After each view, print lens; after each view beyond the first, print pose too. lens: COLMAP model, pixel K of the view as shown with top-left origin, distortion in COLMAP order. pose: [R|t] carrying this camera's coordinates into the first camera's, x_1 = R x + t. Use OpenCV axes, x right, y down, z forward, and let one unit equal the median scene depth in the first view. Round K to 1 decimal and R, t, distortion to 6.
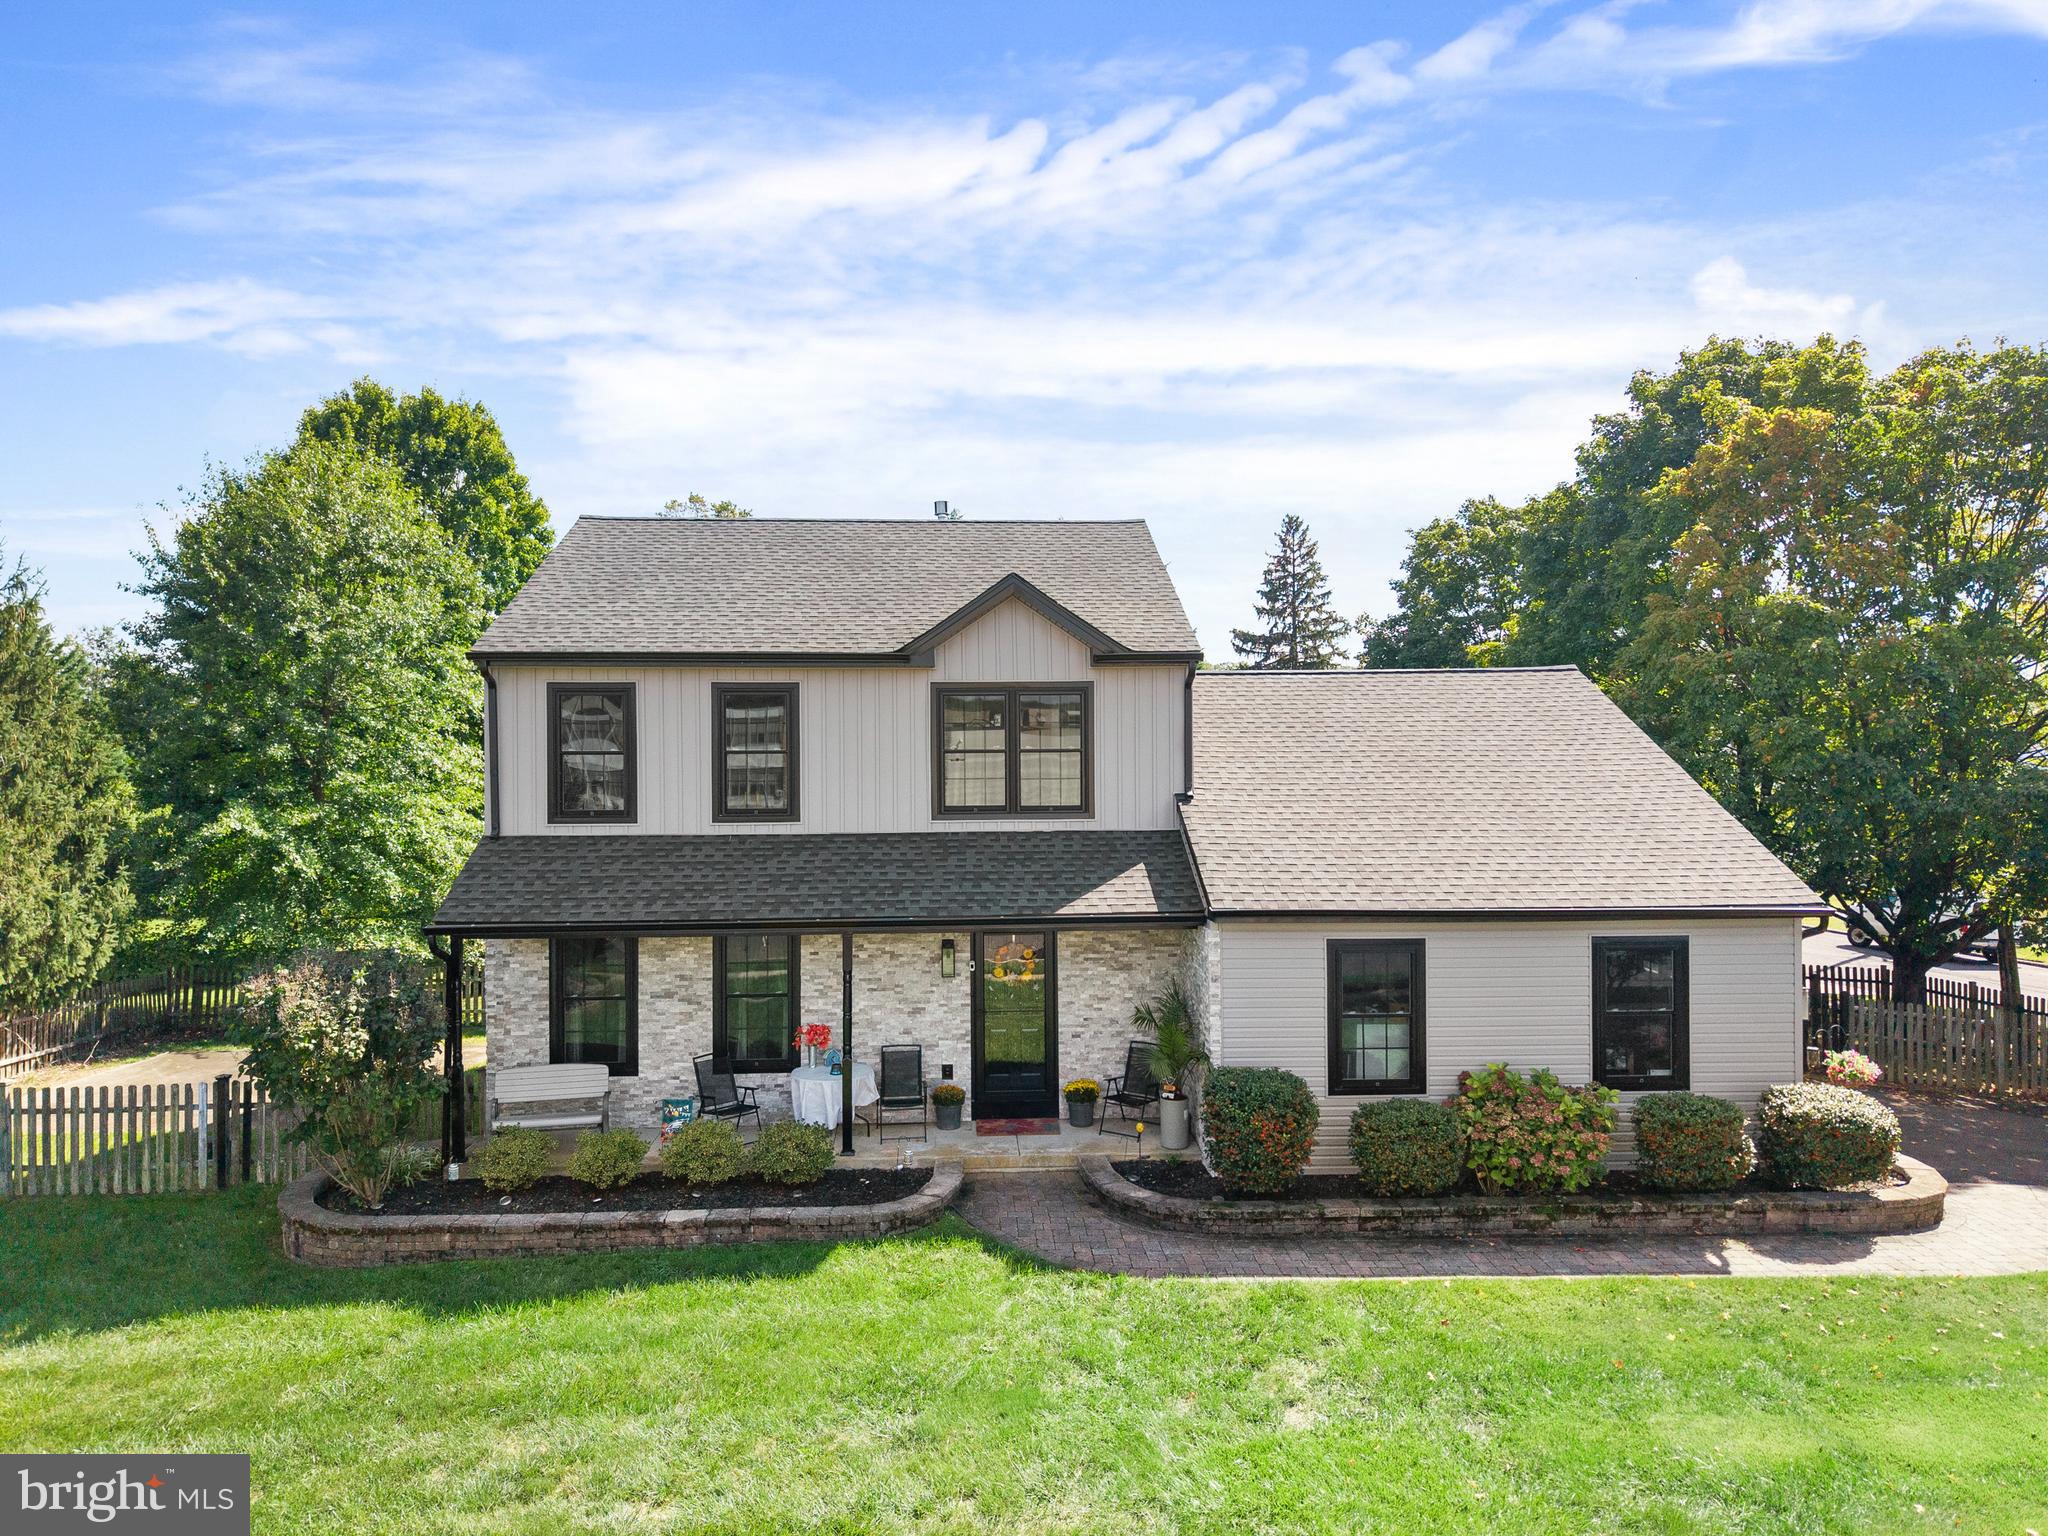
lens RADIAL K [[1372.2, 0, 1024.0], [0, 1372.2, 768.0], [0, 0, 1]] dist [-0.001561, -0.001548]
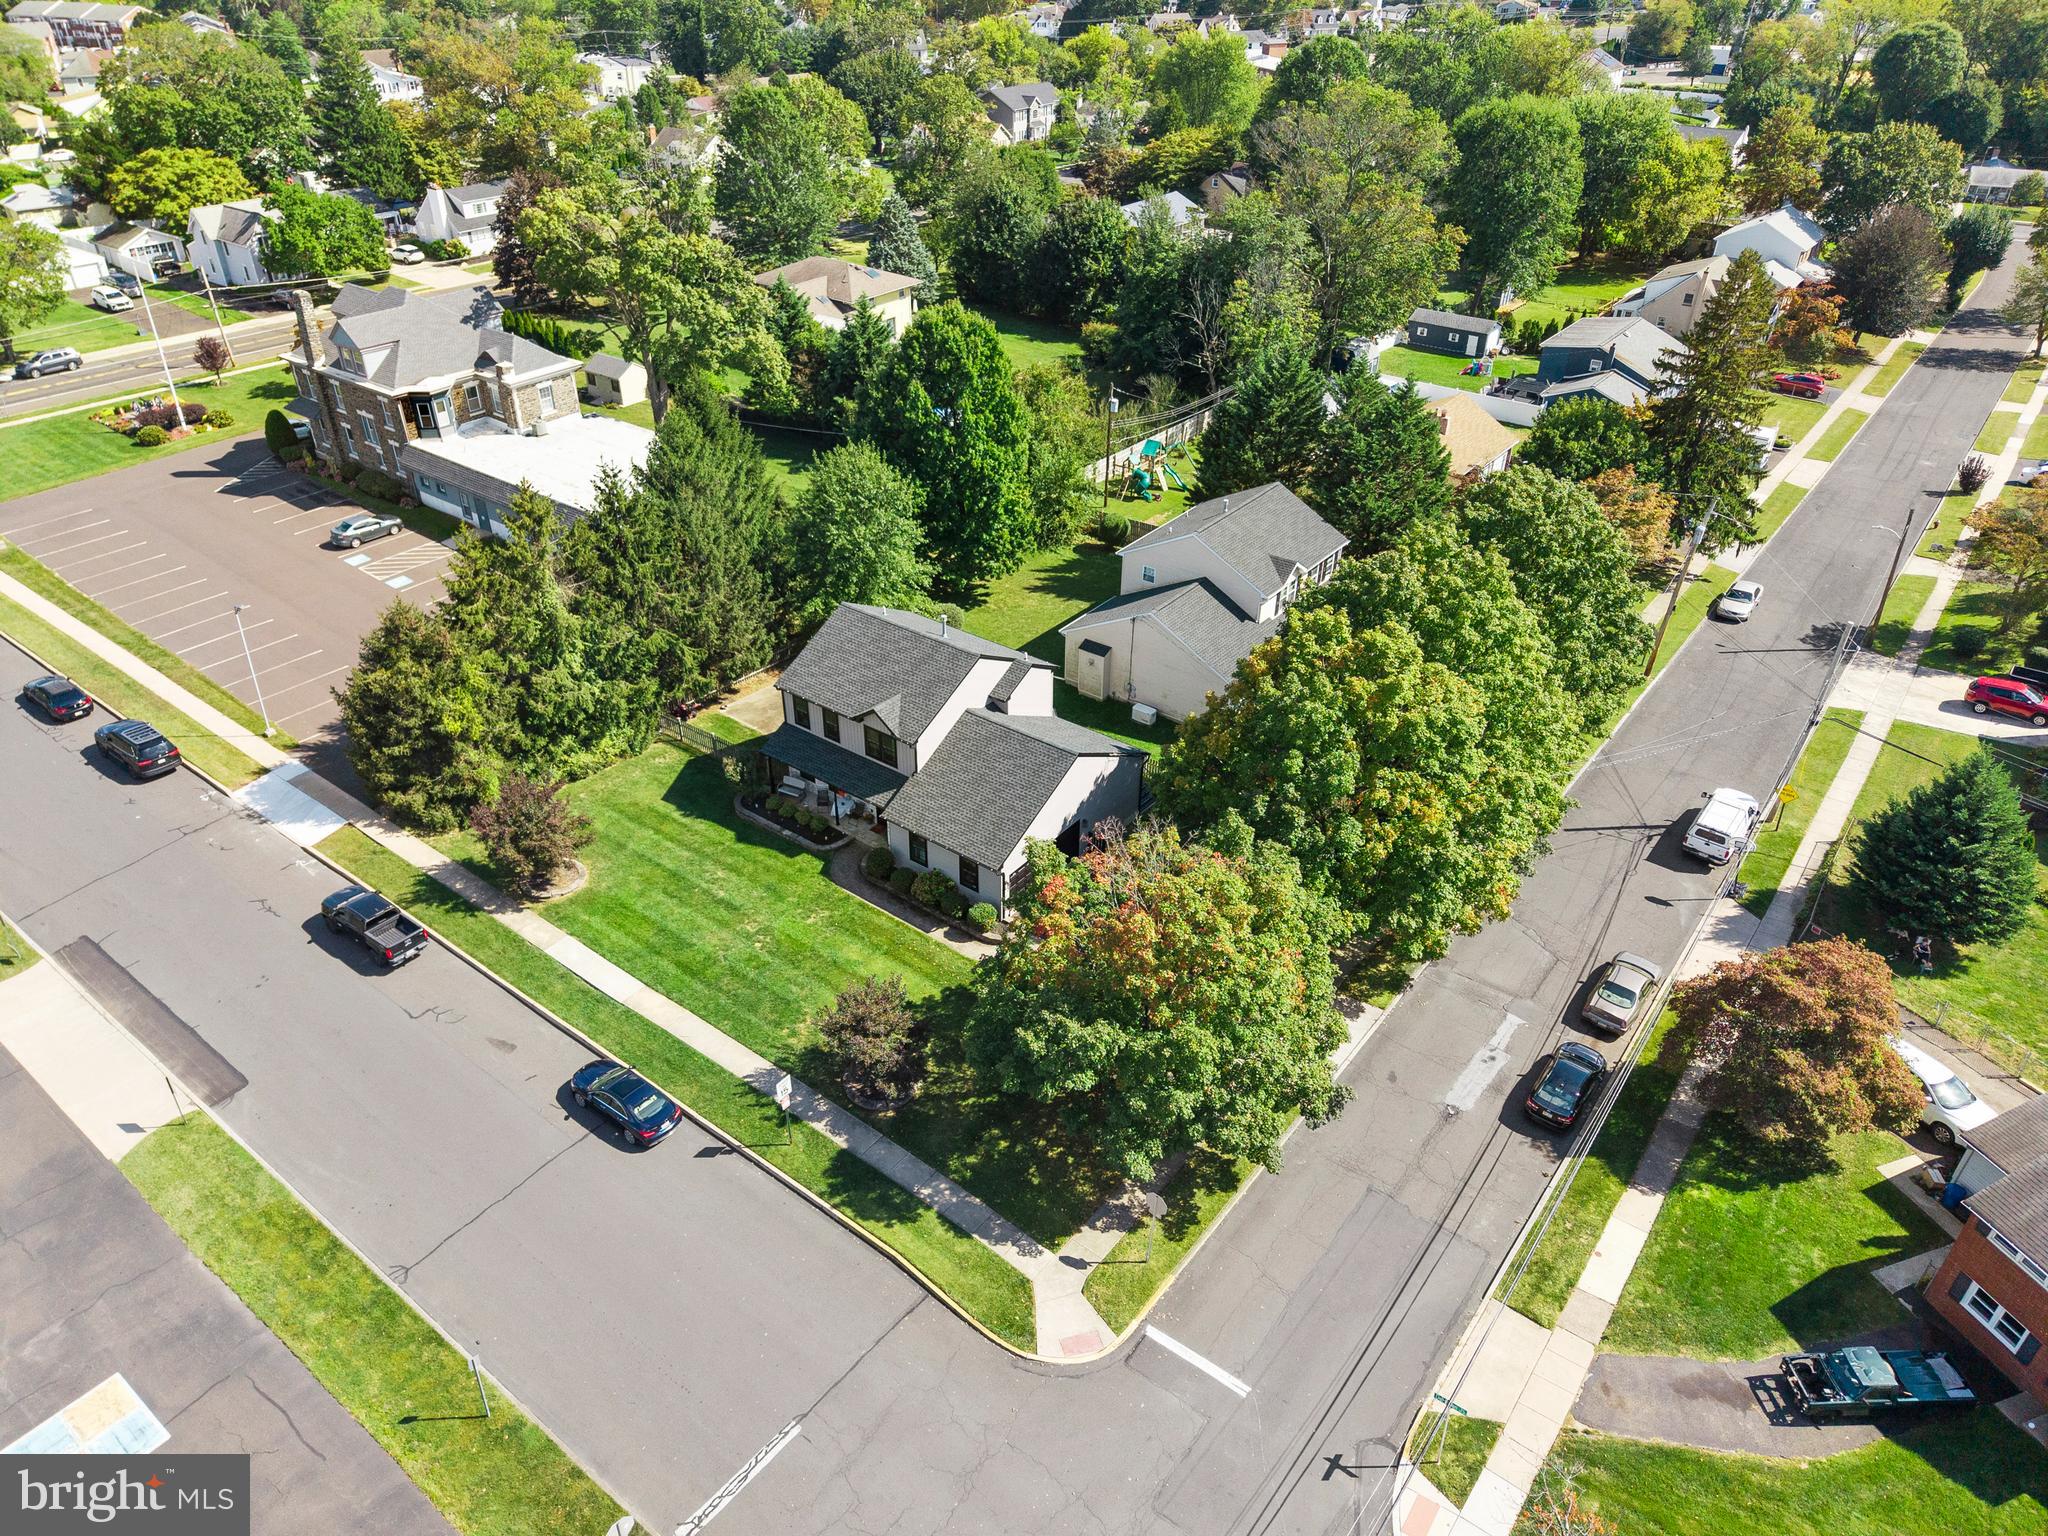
lens RADIAL K [[1373.5, 0, 1018.6], [0, 1373.5, 769.7], [0, 0, 1]] dist [0.007959, -0.000340]
pose [[0.762185, 0.357726, -0.539543, 2.608701], [-0.010506, 0.840177, 0.542210, -2.238053], [0.647274, -0.407596, 0.644129, -1.348079]]
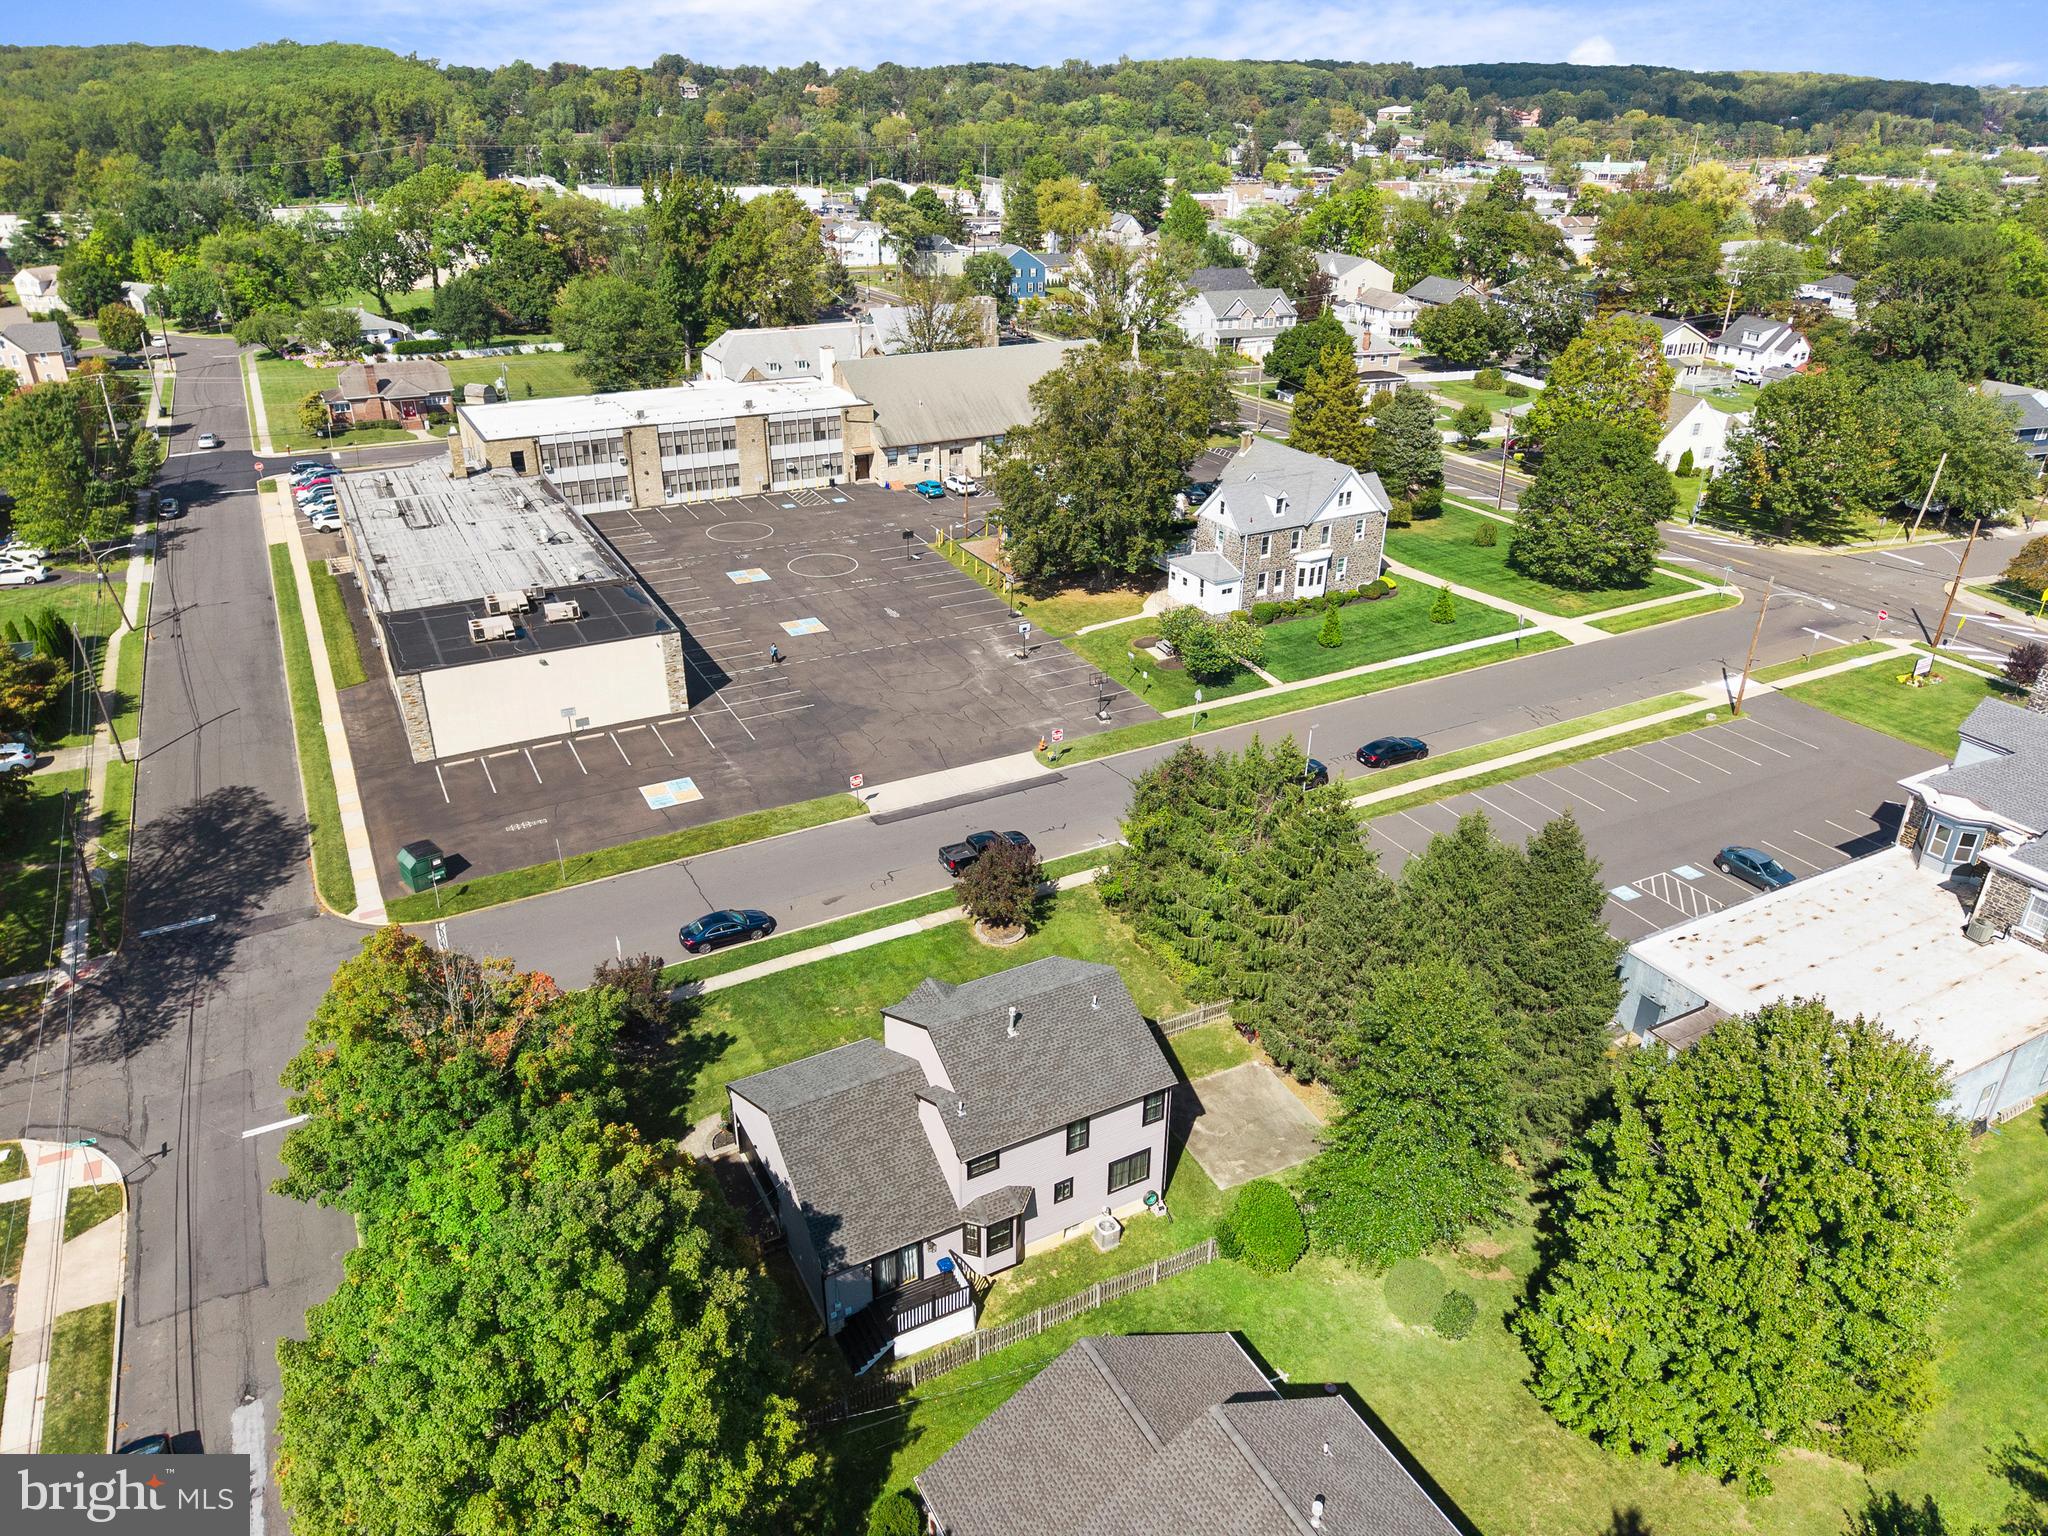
lens RADIAL K [[1373.5, 0, 1018.6], [0, 1373.5, 769.7], [0, 0, 1]] dist [0.007959, -0.000340]
pose [[-0.906201, 0.190283, -0.377612, 1.136919], [-0.001949, 0.891137, 0.453731, -2.508497], [0.422842, 0.411908, -0.807178, 4.162469]]
